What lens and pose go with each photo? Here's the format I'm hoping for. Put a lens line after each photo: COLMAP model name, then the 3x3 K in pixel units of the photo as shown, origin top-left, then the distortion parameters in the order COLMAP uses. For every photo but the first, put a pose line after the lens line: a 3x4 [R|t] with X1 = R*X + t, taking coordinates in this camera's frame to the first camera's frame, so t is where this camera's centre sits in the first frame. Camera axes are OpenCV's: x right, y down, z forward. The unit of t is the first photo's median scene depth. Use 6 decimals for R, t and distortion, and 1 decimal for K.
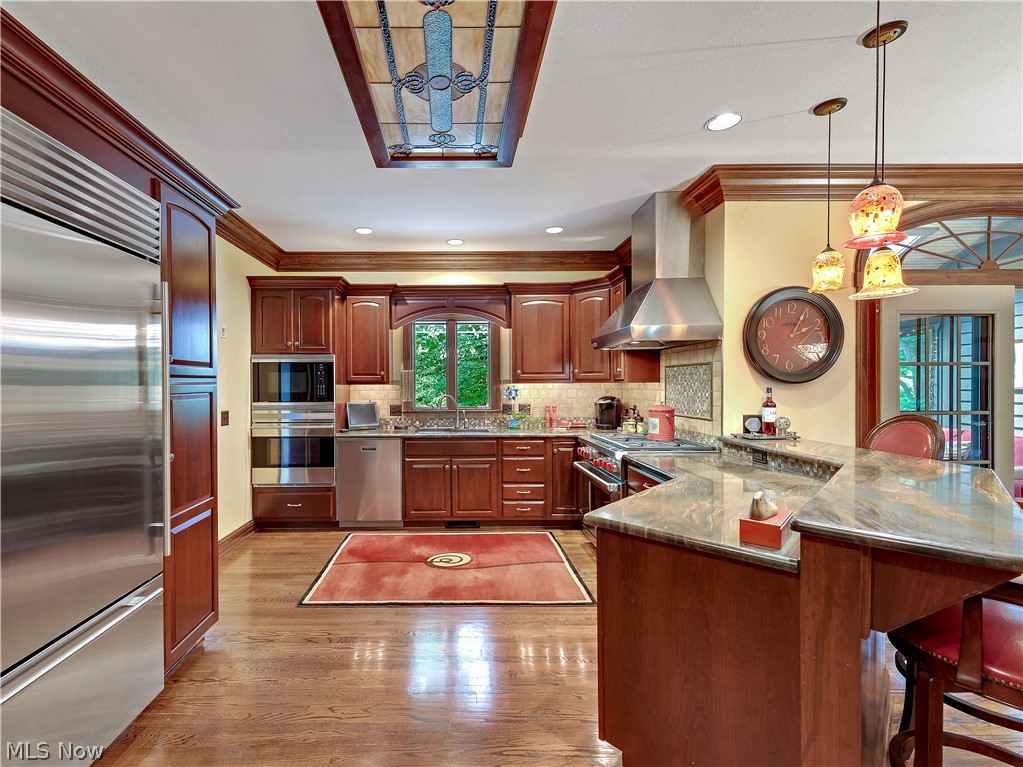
lens RADIAL K [[440.6, 0, 511.5], [0, 440.6, 383.5], [0, 0, 1]] dist [-0.001663, -0.000166]
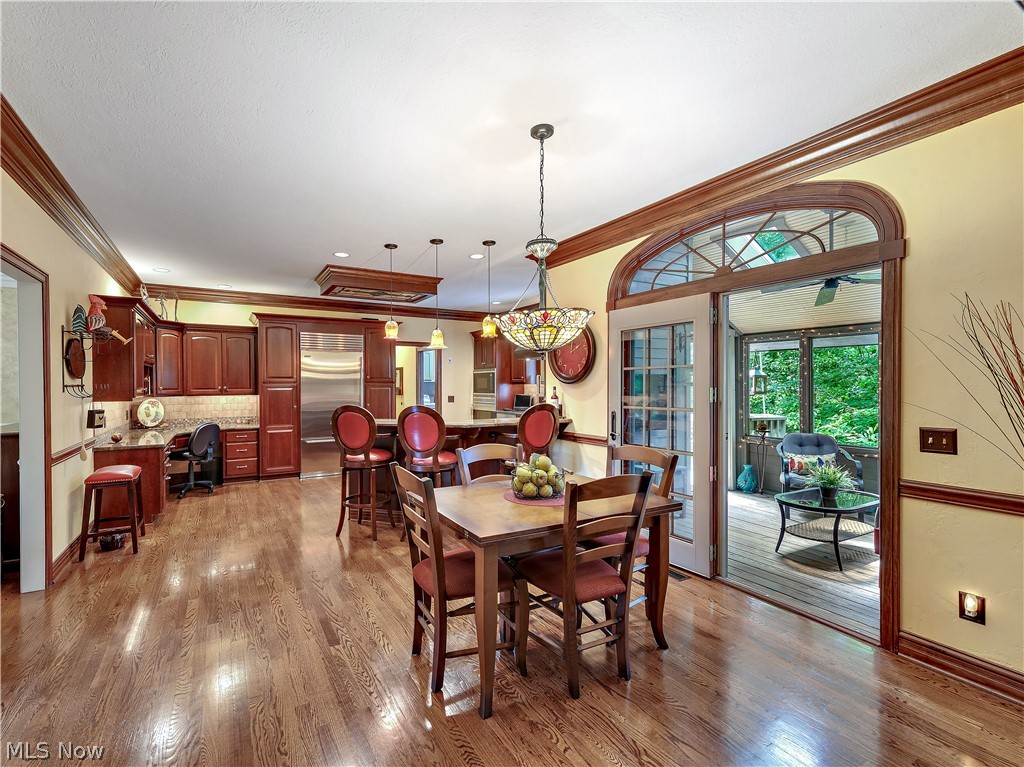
lens RADIAL K [[454.4, 0, 523.3], [0, 454.4, 385.8], [0, 0, 1]] dist [0.011867, 0.000230]
pose [[0.561248, 0.004101, -0.827637, 1.307295], [0.001819, 0.999979, 0.006188, -0.002278], [0.827646, -0.004979, 0.561229, -0.006644]]
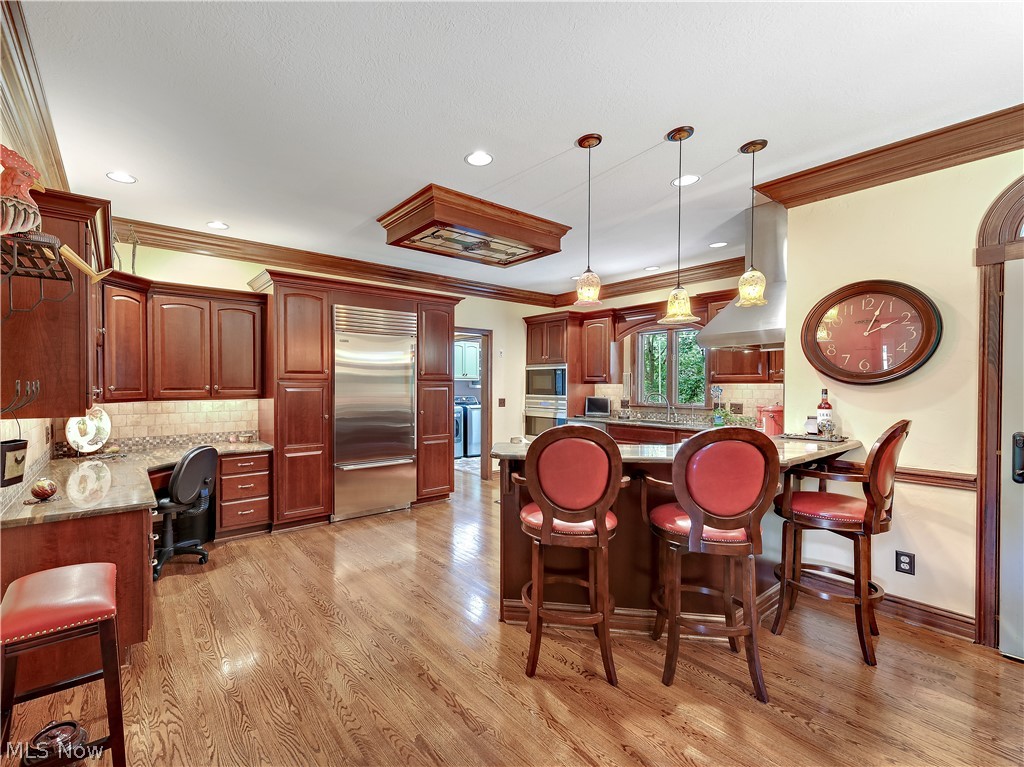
lens RADIAL K [[454.4, 0, 523.3], [0, 454.4, 385.8], [0, 0, 1]] dist [0.011867, 0.000230]
pose [[0.666209, 0.009004, -0.745711, 0.656308], [-0.004713, 0.999958, 0.007863, -0.002030], [0.745751, -0.001724, 0.666223, -0.130823]]
